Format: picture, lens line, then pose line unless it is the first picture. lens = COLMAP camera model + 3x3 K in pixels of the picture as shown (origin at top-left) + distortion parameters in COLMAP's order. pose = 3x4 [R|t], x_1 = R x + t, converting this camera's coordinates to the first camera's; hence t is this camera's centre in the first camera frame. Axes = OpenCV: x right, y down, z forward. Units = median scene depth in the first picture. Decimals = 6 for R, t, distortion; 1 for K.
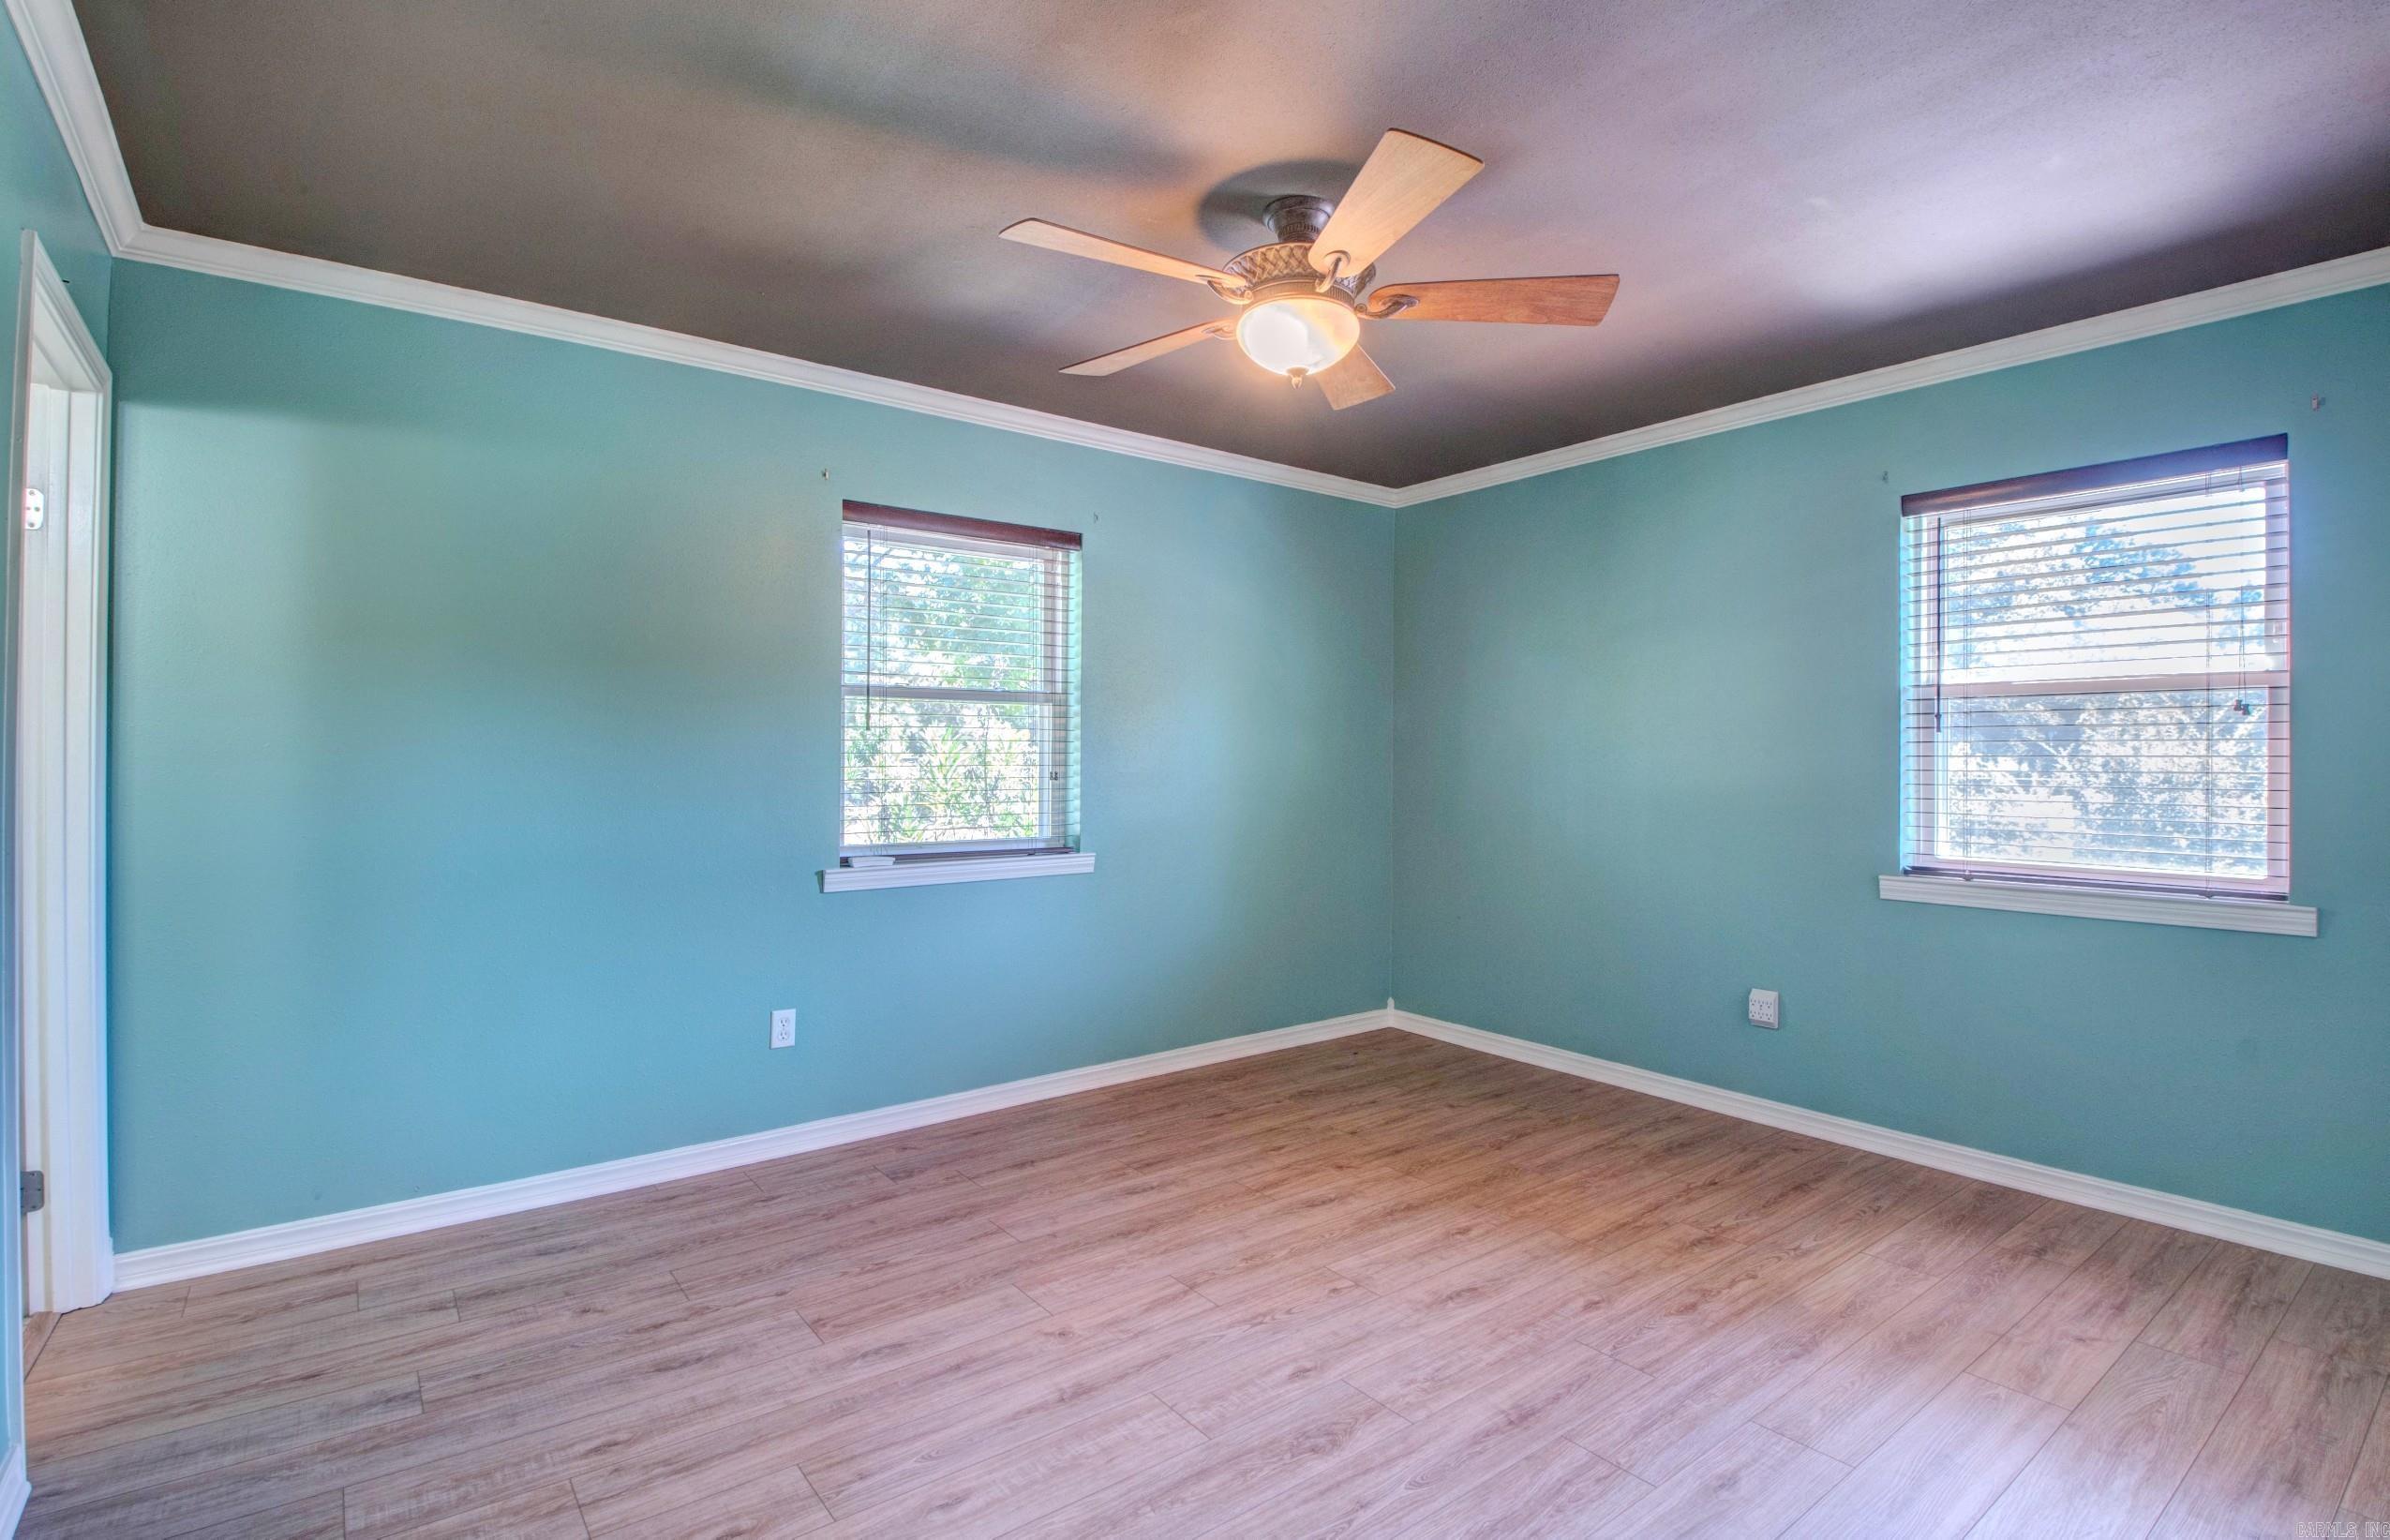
lens RADIAL K [[1110.9, 0, 1181.3], [0, 1110.9, 754.8], [0, 0, 1]] dist [0.013801, -0.025342]
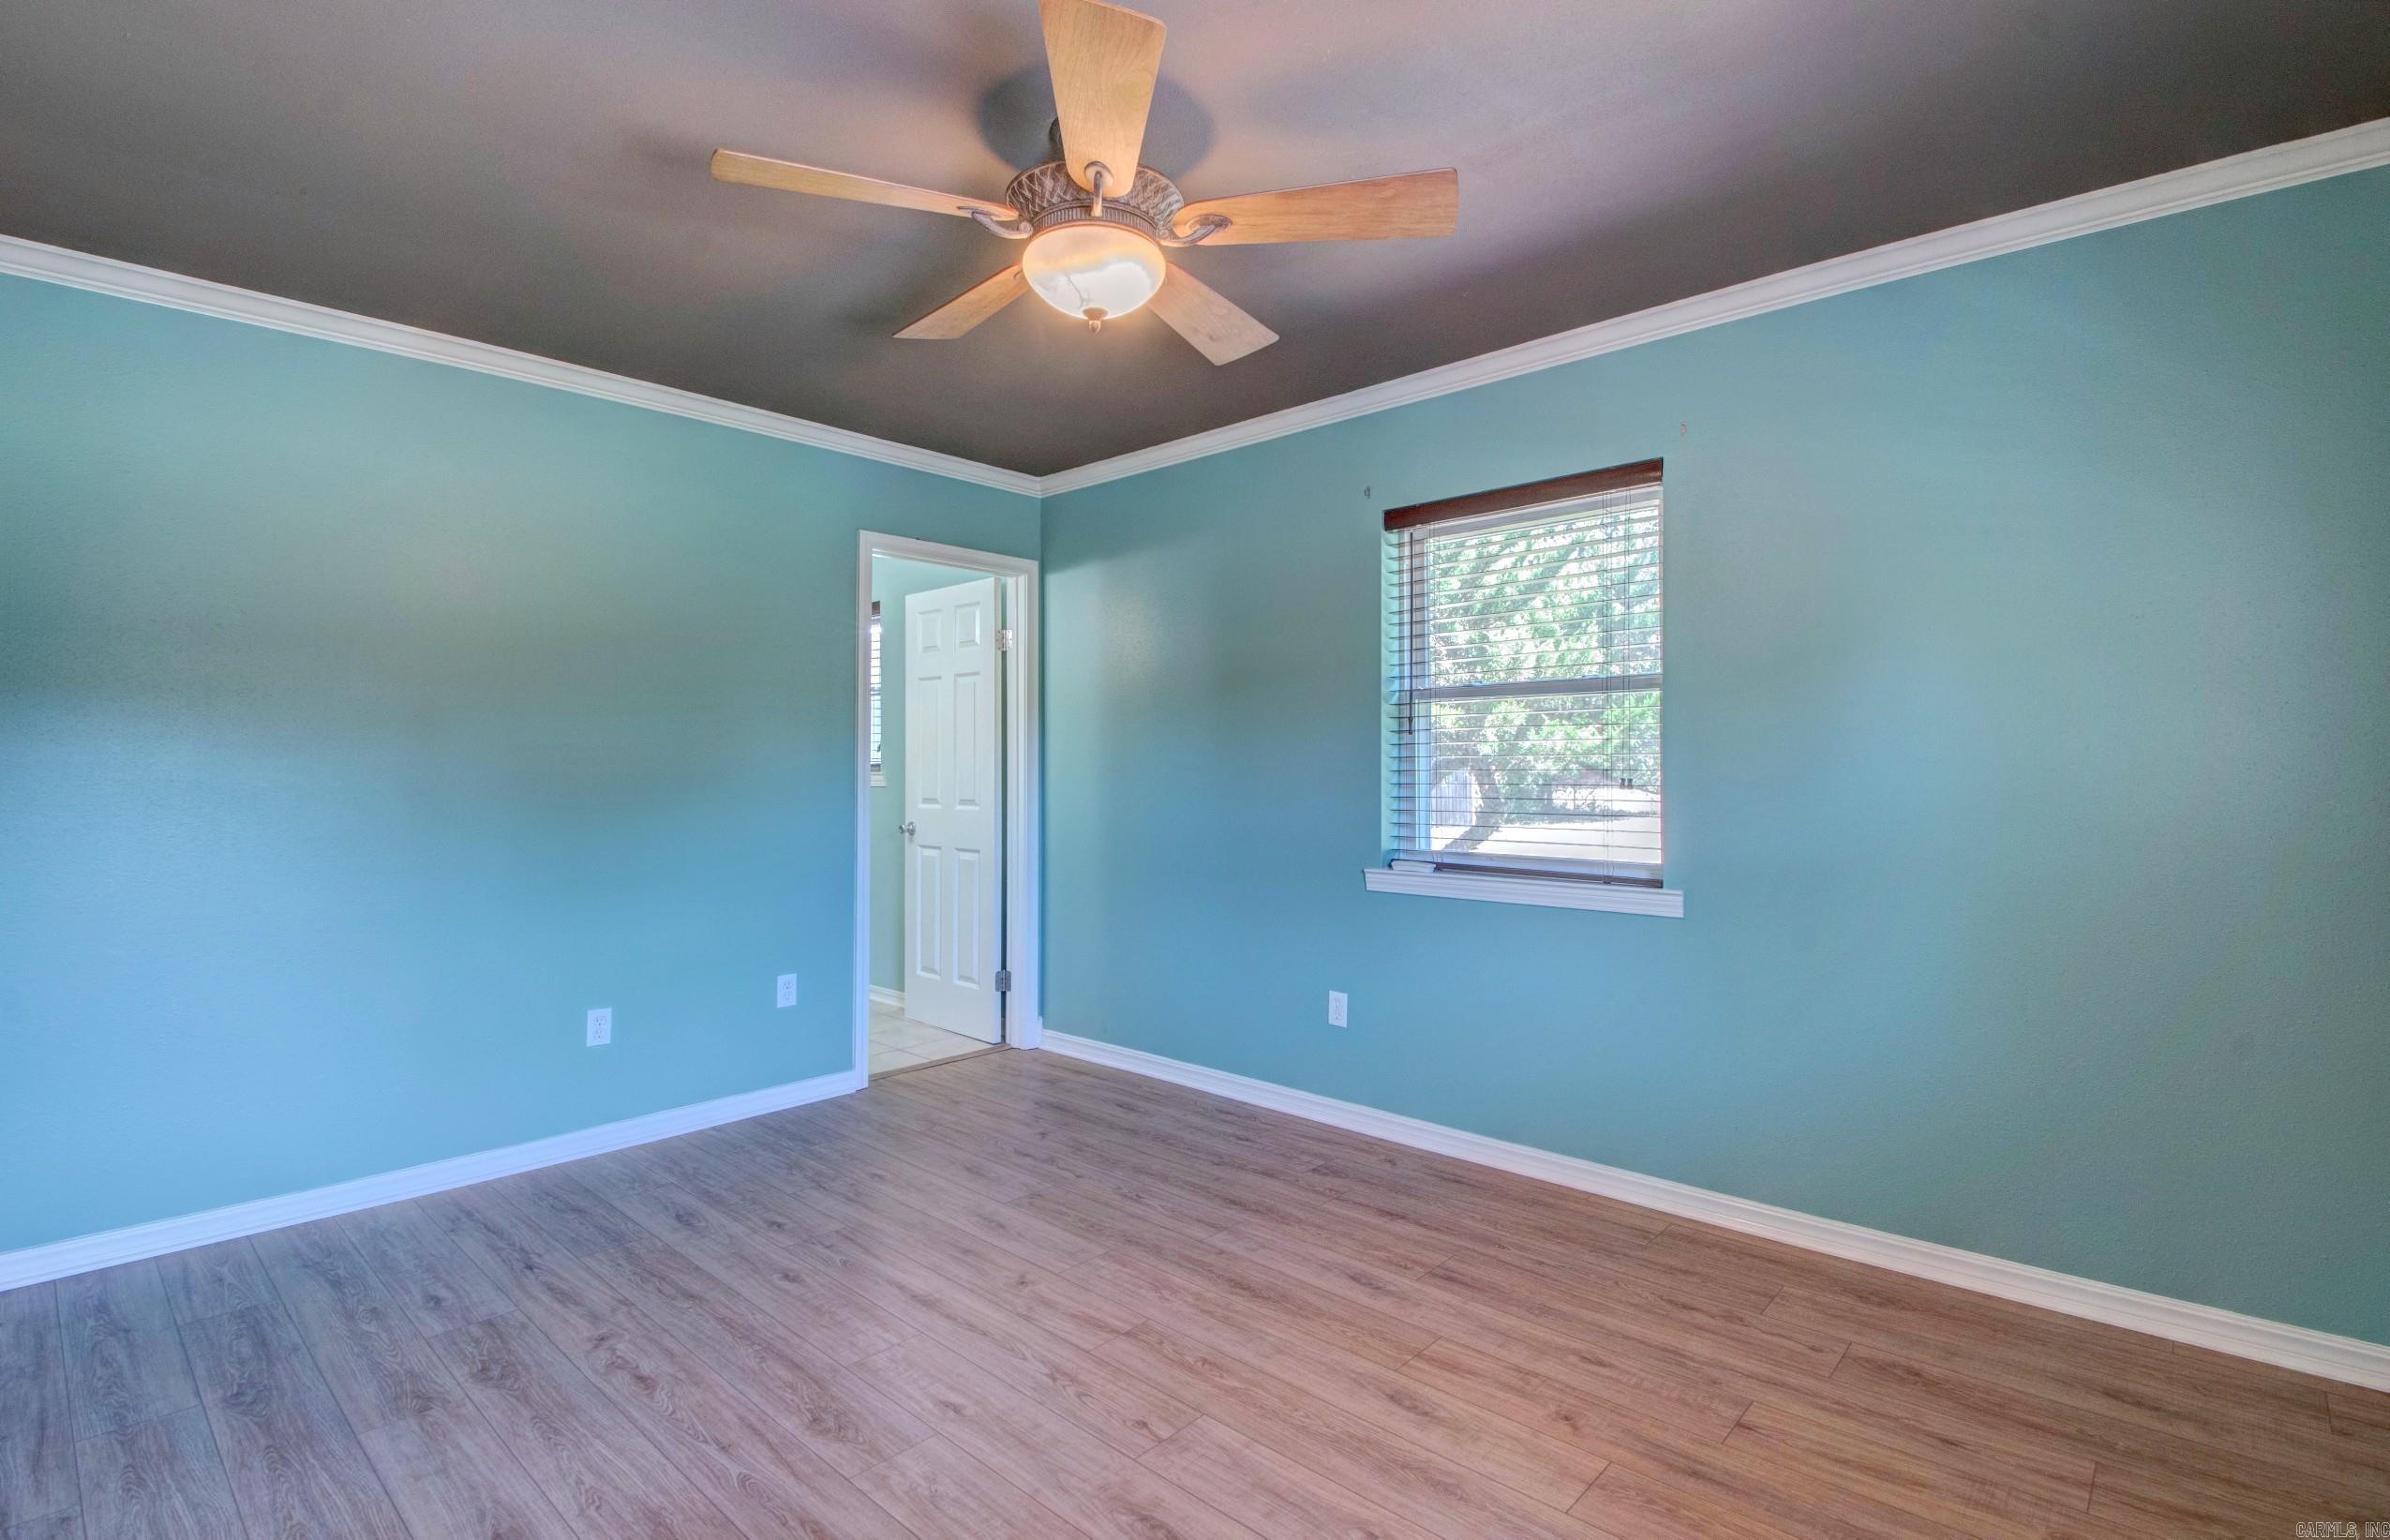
lens RADIAL K [[1110.9, 0, 1181.3], [0, 1110.9, 754.8], [0, 0, 1]] dist [0.013801, -0.025342]
pose [[0.184299, -0.006851, -0.982846, 0.773064], [0.004217, 0.999972, -0.006180, 0.002384], [0.982861, -0.003006, 0.184323, 0.727229]]
